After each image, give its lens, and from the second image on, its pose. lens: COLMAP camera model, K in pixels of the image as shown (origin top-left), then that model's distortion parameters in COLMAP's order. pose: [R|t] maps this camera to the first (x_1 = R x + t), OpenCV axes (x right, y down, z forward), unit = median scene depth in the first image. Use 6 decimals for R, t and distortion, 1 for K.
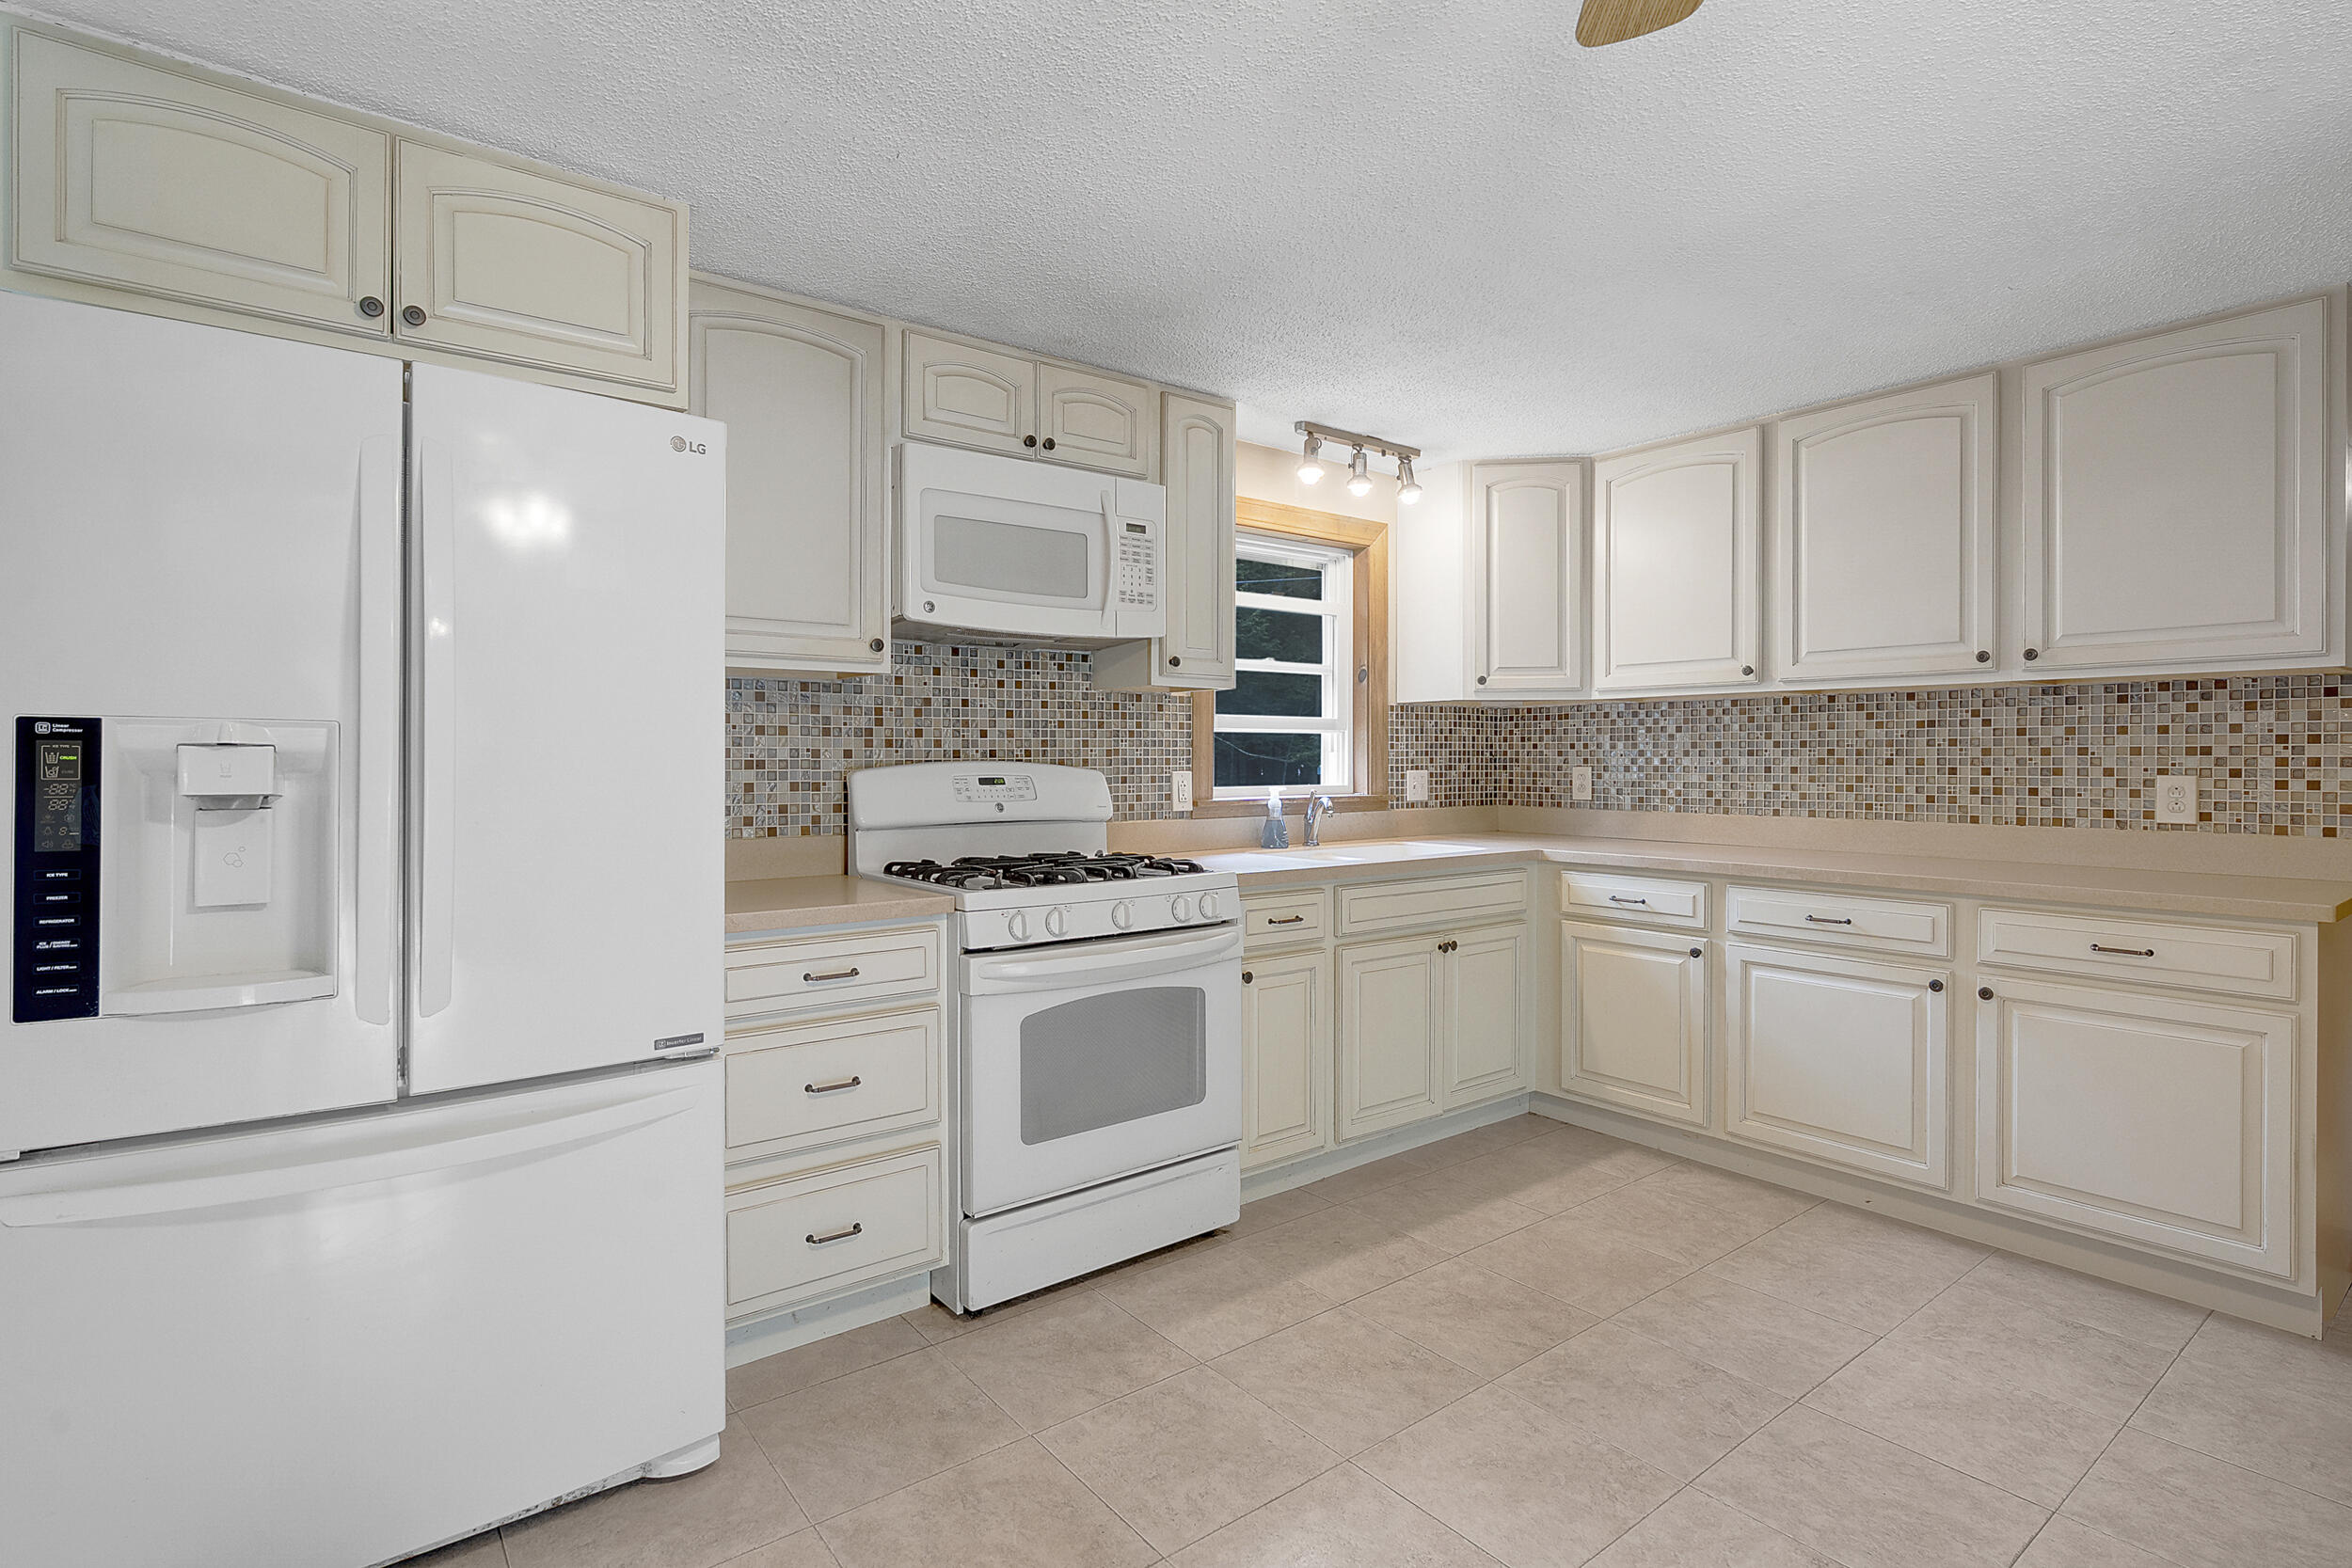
lens RADIAL K [[1141.1, 0, 1165.1], [0, 1141.1, 772.4], [0, 0, 1]] dist [-0.006370, 0.000397]
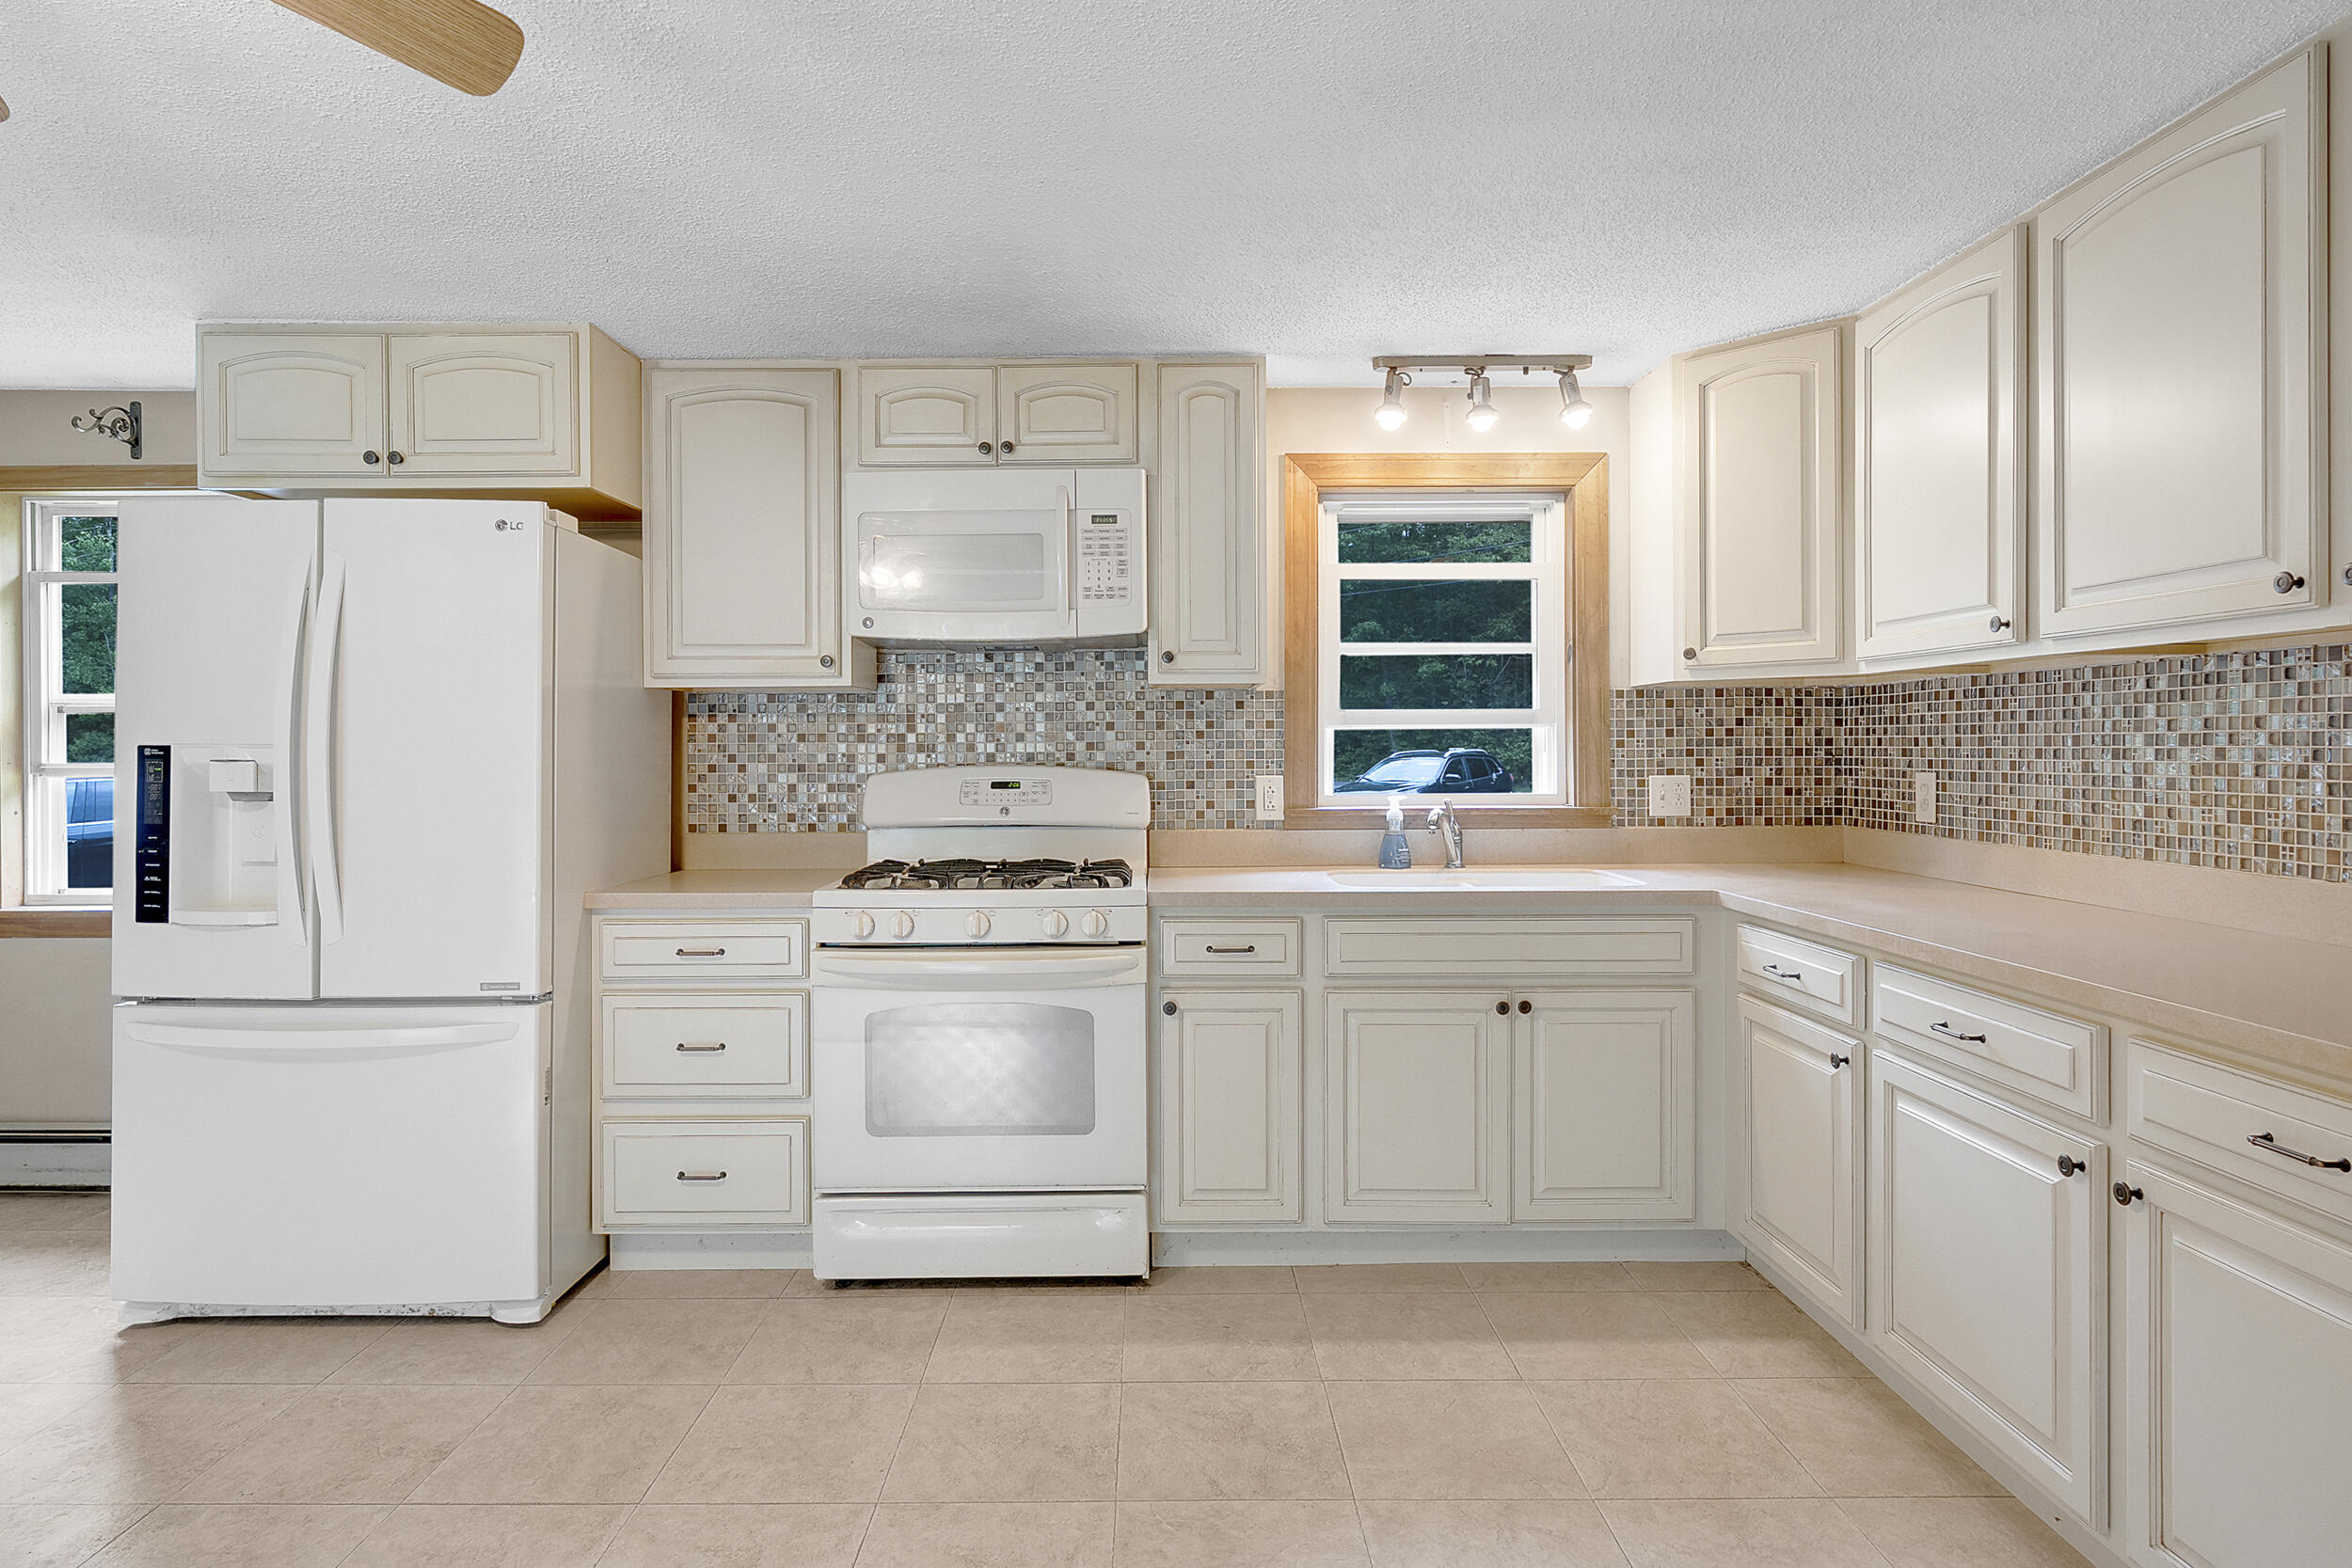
lens RADIAL K [[1275.5, 0, 1154.9], [0, 1275.5, 761.3], [0, 0, 1]] dist [-0.002739, -0.001111]
pose [[0.792332, 0.003522, -0.610079, 0.614727], [-0.003500, 0.999993, 0.001228, -0.014348], [0.610080, 0.001163, 0.792339, 0.179733]]
